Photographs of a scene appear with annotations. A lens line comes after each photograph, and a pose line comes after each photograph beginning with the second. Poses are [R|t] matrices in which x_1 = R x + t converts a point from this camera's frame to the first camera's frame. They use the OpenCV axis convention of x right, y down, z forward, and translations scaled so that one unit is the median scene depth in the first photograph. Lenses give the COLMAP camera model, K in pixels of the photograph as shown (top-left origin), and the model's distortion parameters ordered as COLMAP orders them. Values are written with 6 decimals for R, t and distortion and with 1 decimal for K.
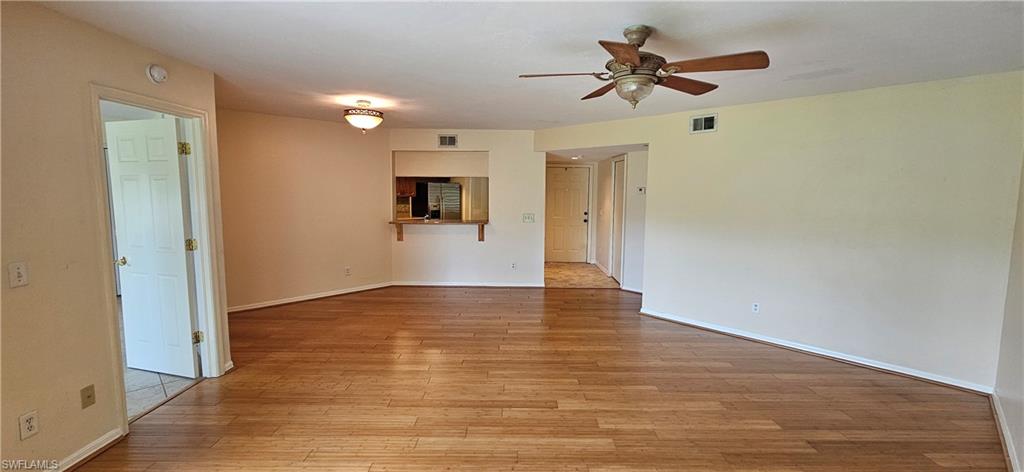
lens RADIAL K [[420.6, 0, 517.4], [0, 420.6, 231.4], [0, 0, 1]] dist [0.002434, 0.000403]
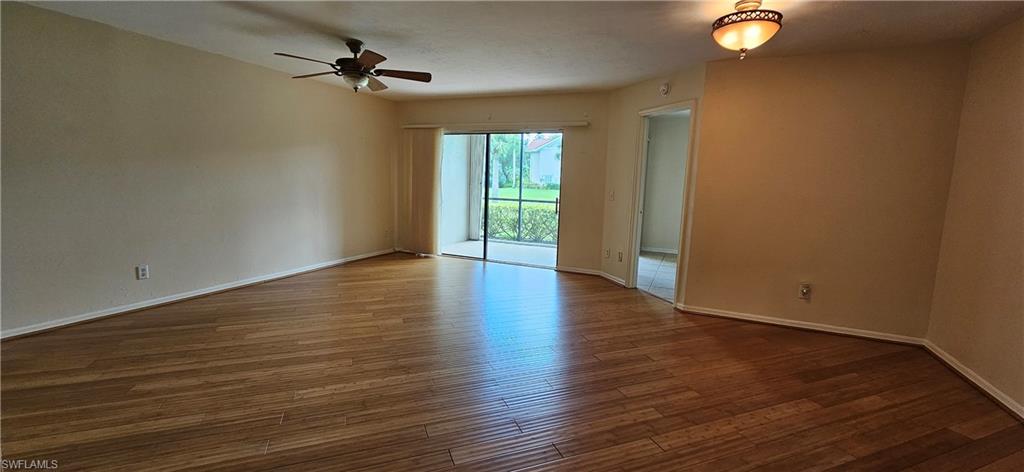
lens RADIAL K [[420.6, 0, 517.4], [0, 420.6, 231.4], [0, 0, 1]] dist [0.002434, 0.000403]
pose [[-0.930437, 0.008960, -0.366342, 0.158517], [-0.076317, 0.973043, 0.217630, -0.096050], [0.358417, 0.230449, -0.904672, 1.487176]]
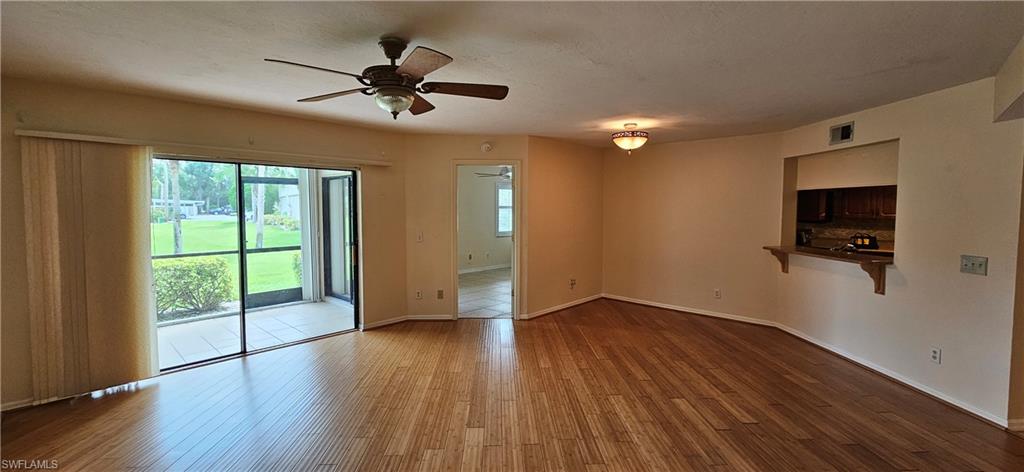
lens RADIAL K [[420.6, 0, 517.4], [0, 420.6, 231.4], [0, 0, 1]] dist [0.002434, 0.000403]
pose [[0.041129, 0.051522, -0.997825, 0.698656], [-0.103419, 0.993525, 0.047038, -0.057832], [0.993787, 0.101260, 0.046191, 0.685083]]
